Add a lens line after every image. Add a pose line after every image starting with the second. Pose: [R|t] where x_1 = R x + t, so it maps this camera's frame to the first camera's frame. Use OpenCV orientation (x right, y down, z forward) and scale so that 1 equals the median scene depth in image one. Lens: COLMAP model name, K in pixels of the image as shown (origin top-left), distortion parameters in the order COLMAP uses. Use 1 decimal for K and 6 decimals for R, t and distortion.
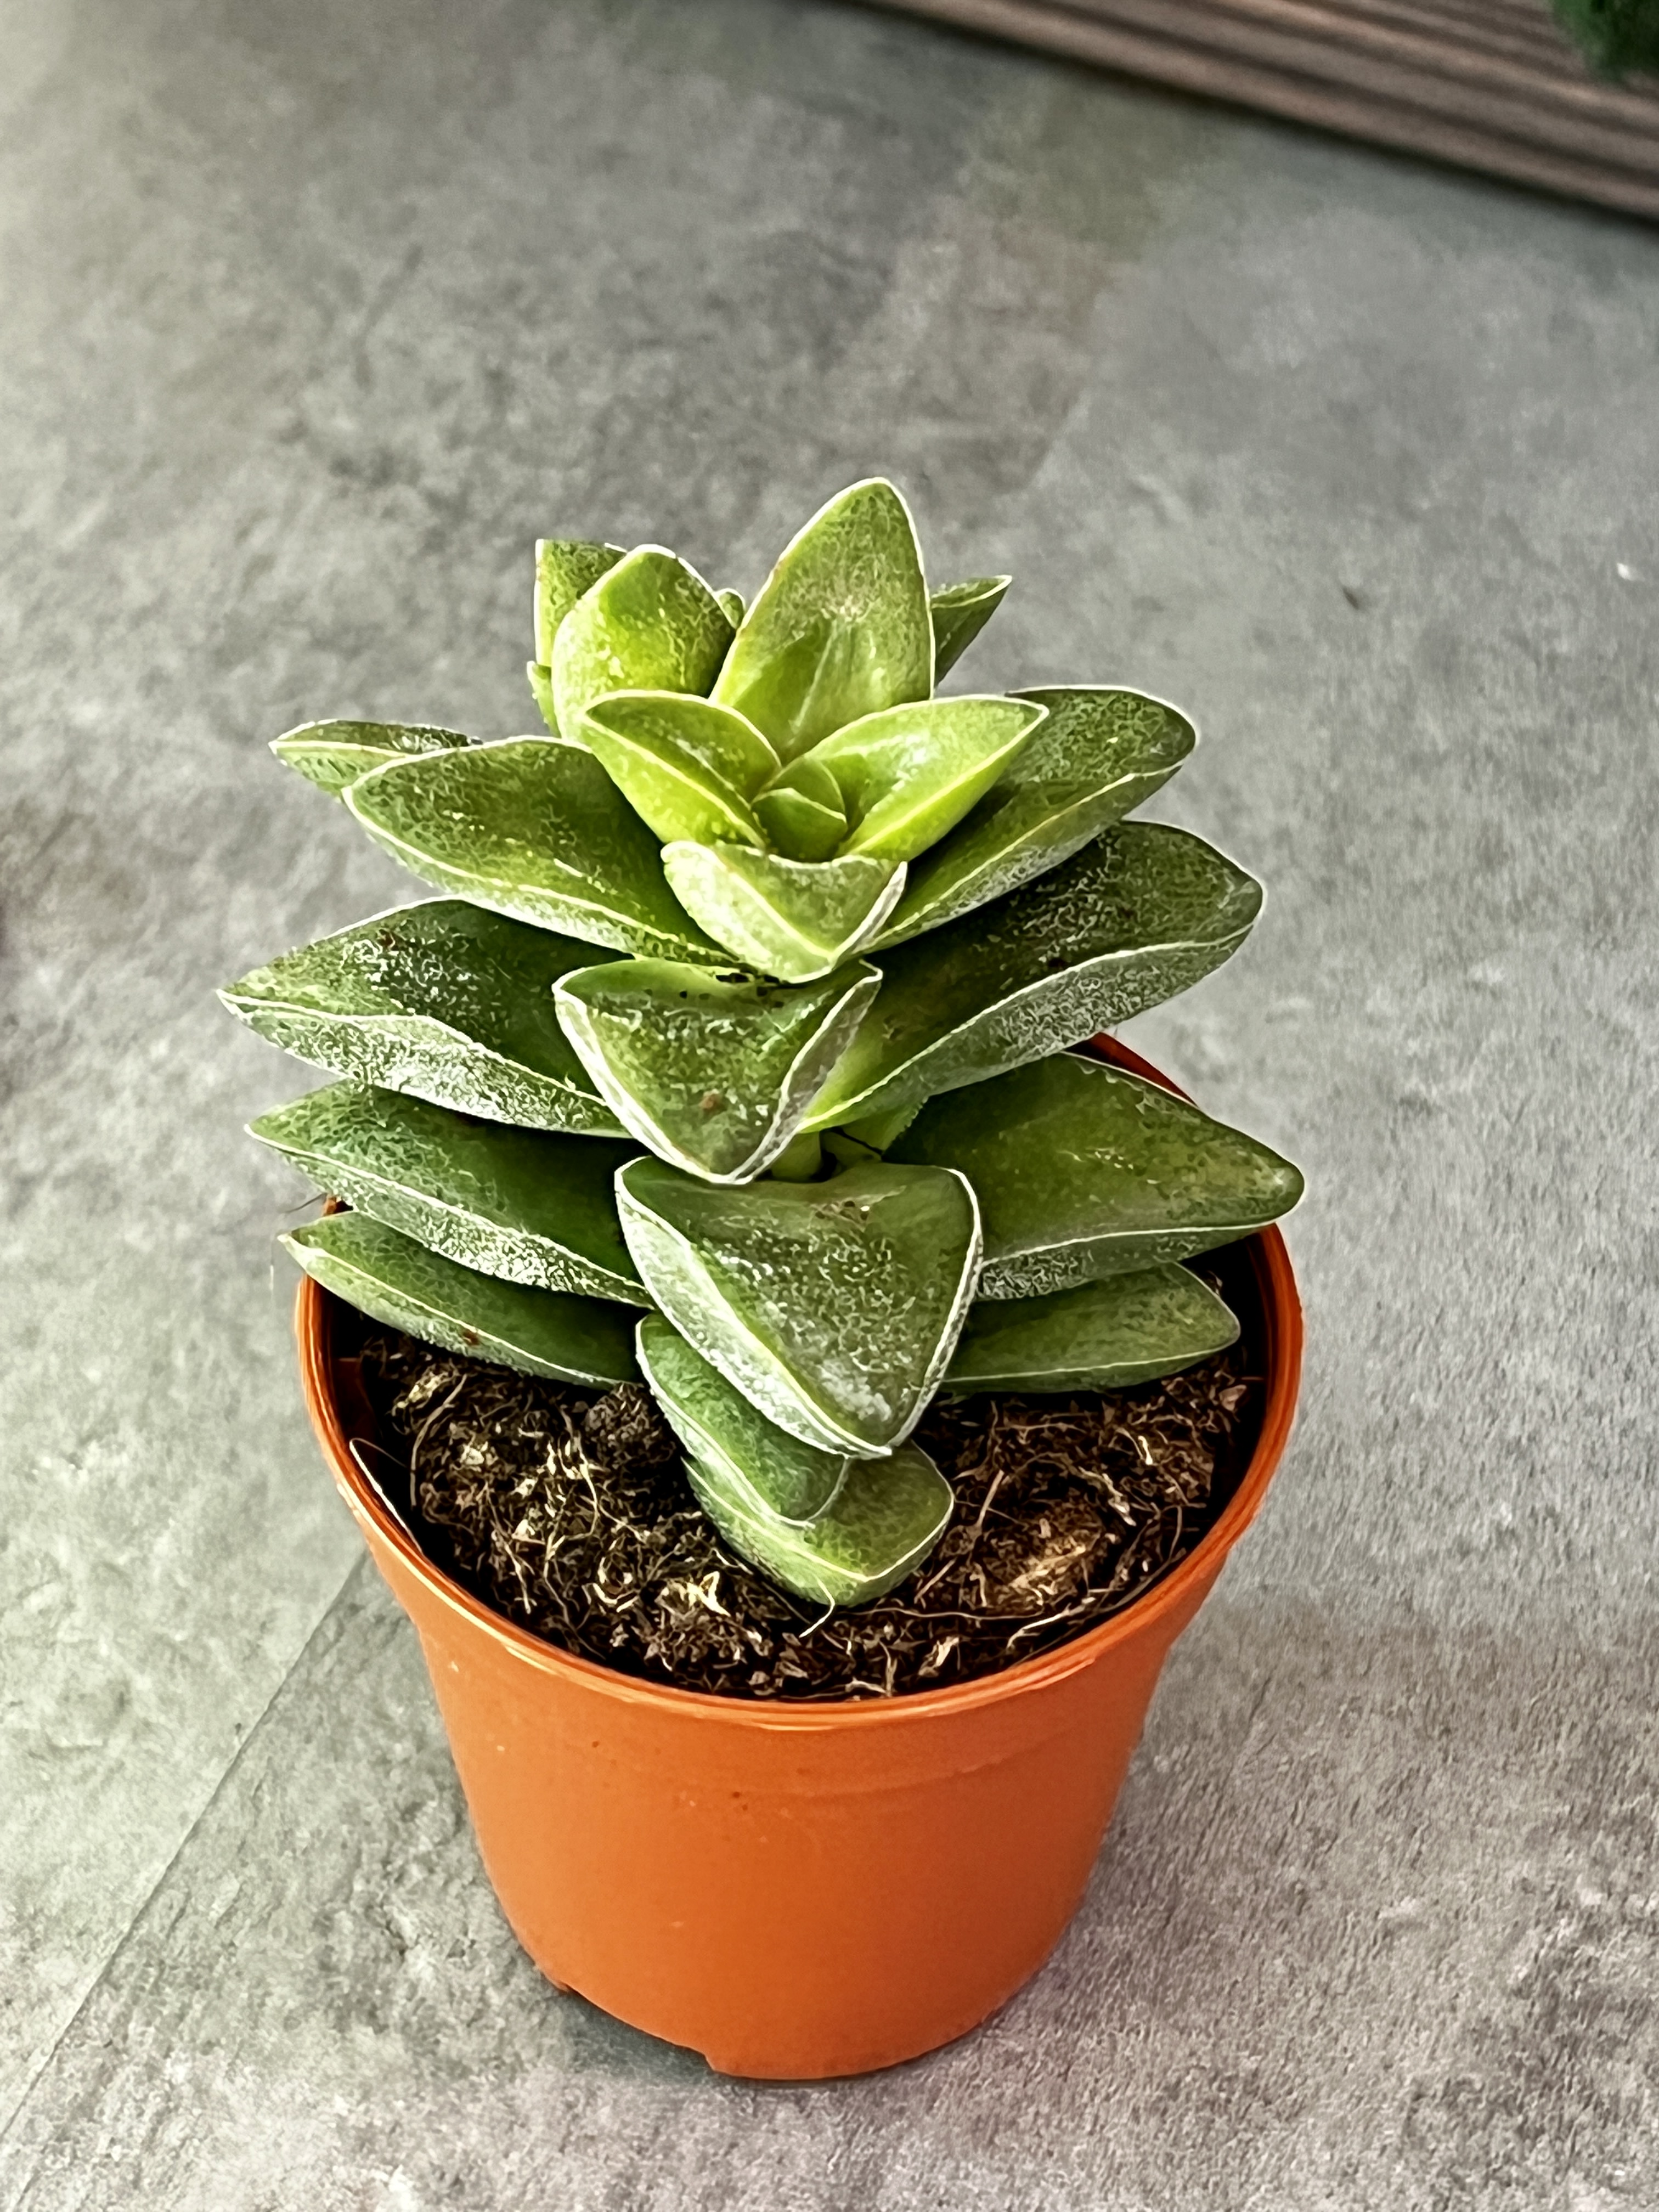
lens RADIAL K [[5097.2, 0, 832.5], [0, 5097.2, 1136.7], [0, 0, 1]] dist [0.200237, 0.000000]
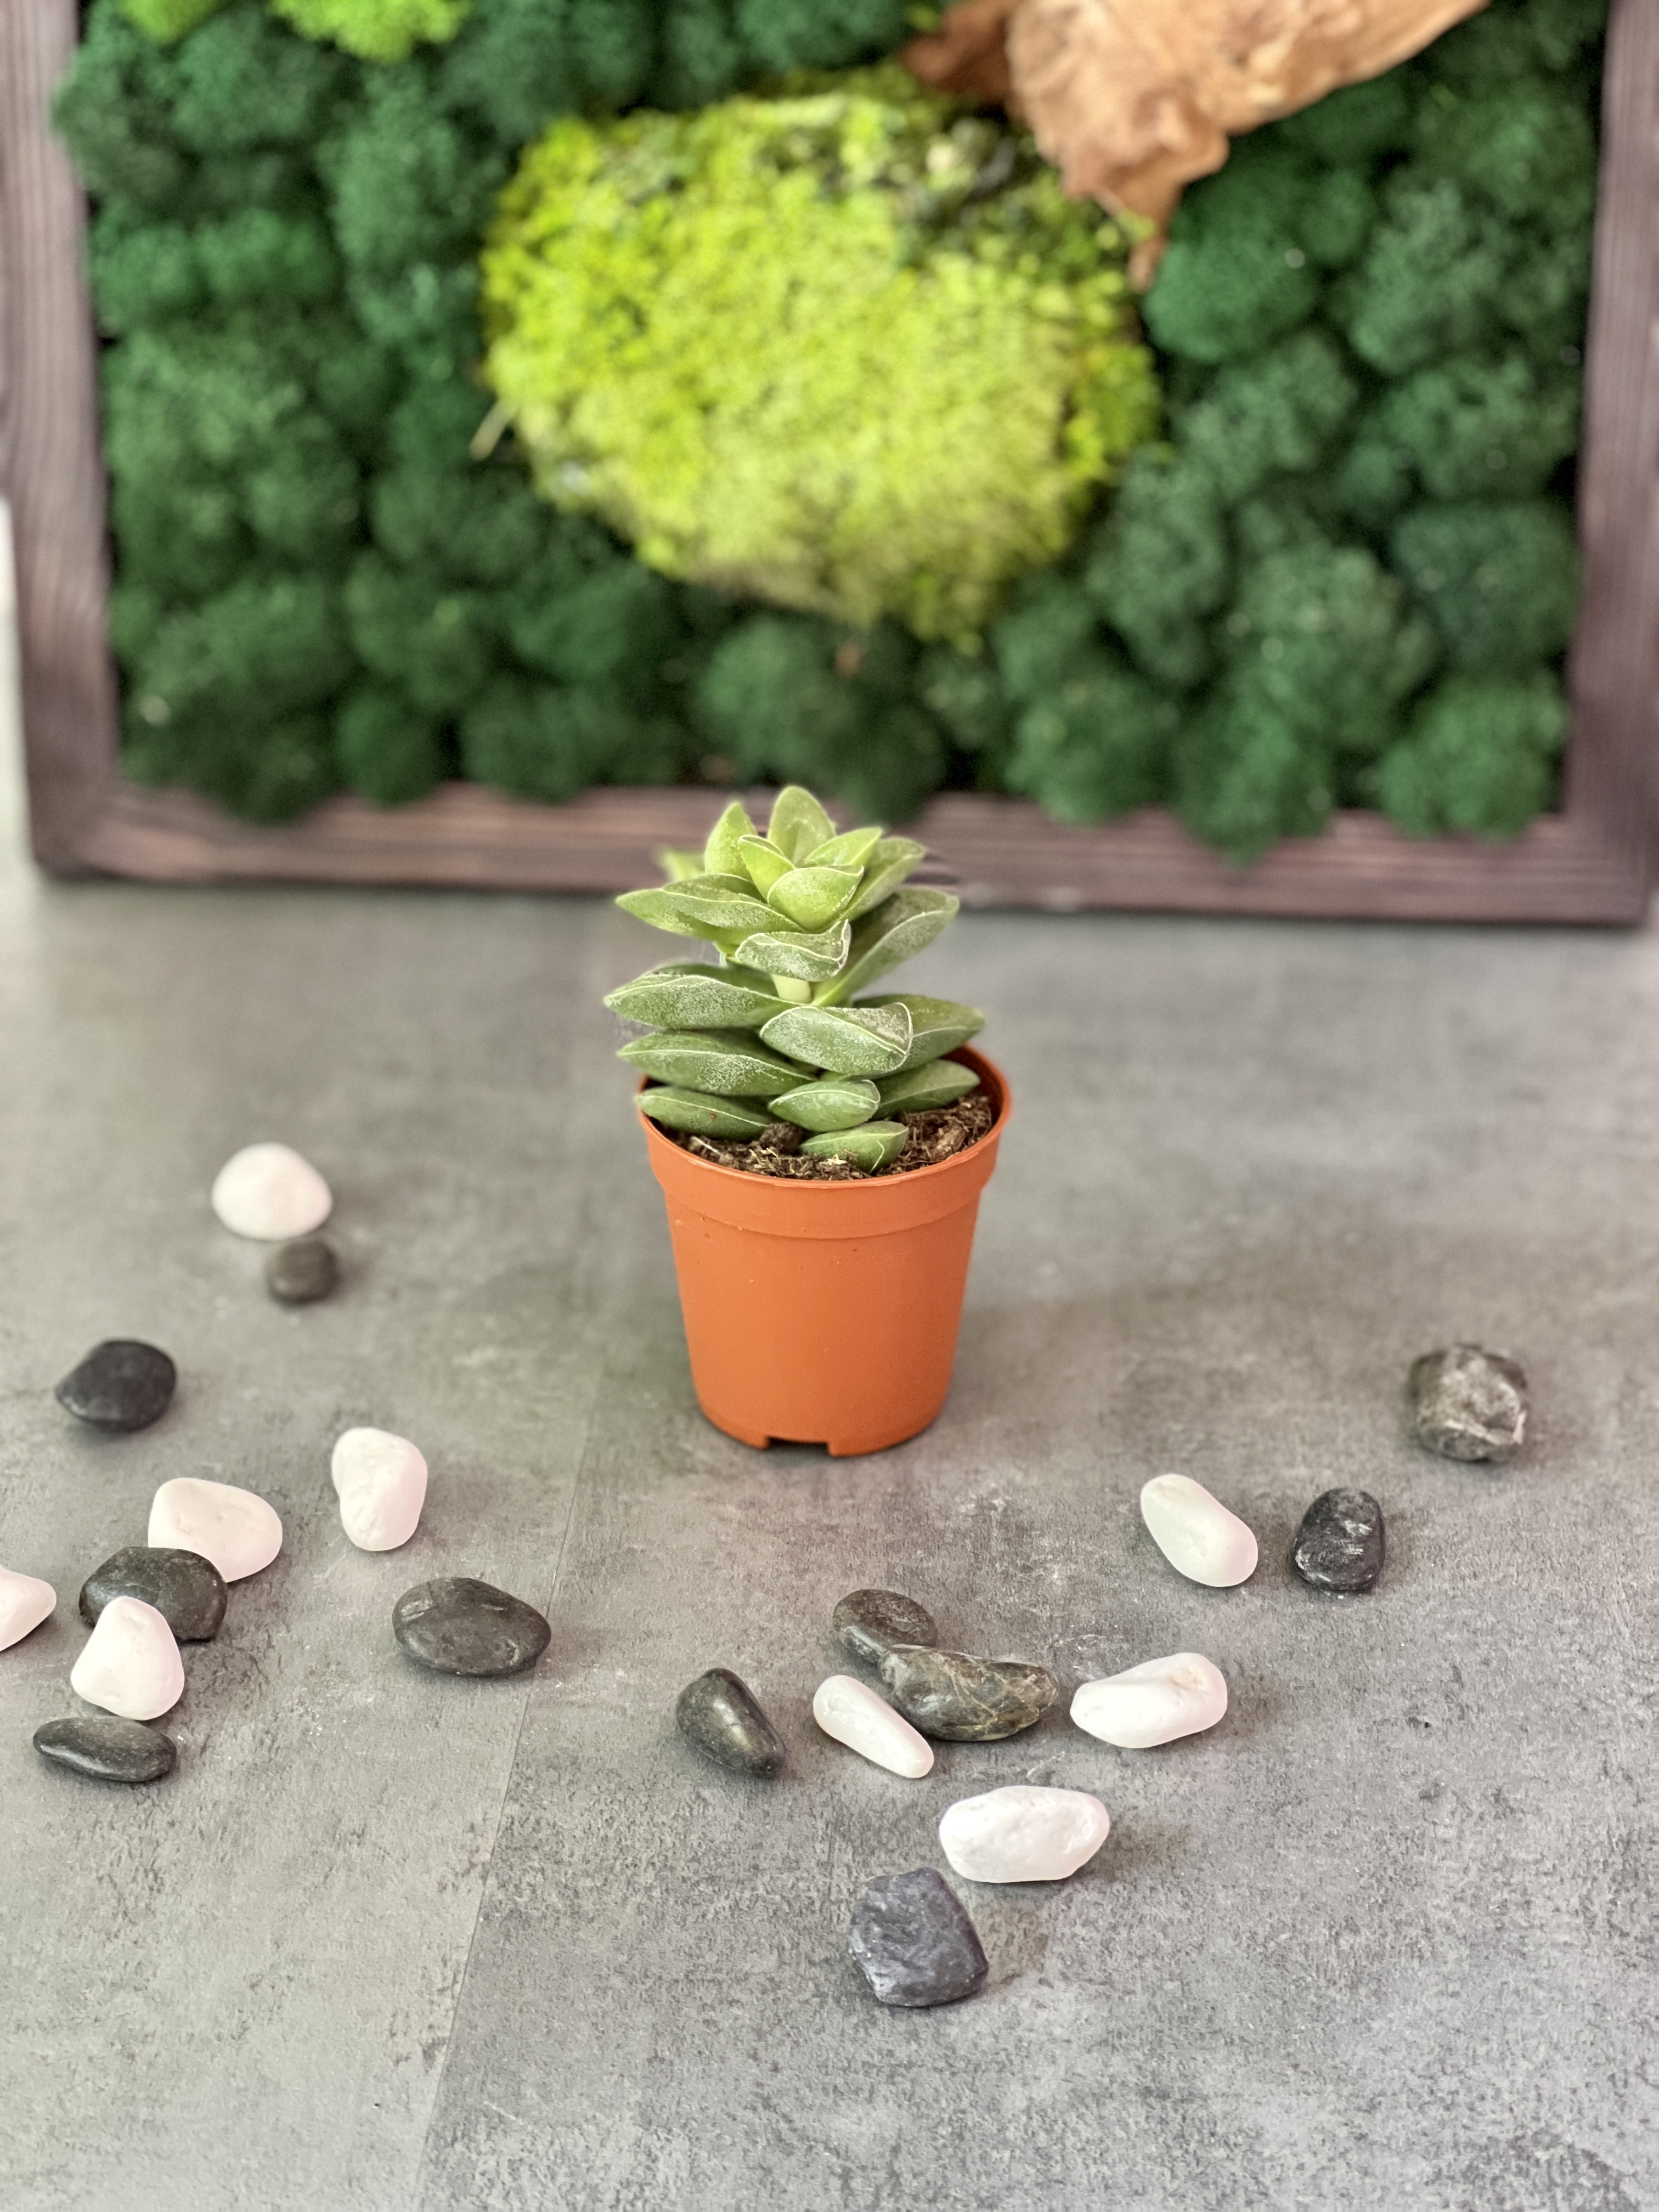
lens RADIAL K [[5097.2, 0, 837.0], [0, 5097.2, 1069.0], [0, 0, 1]] dist [0.200237, 0.000000]
pose [[0.943078, -0.162667, 0.290073, -0.598667], [0.258292, 0.907688, -0.330737, 0.703012], [-0.209496, 0.386835, 0.898037, -1.084348]]
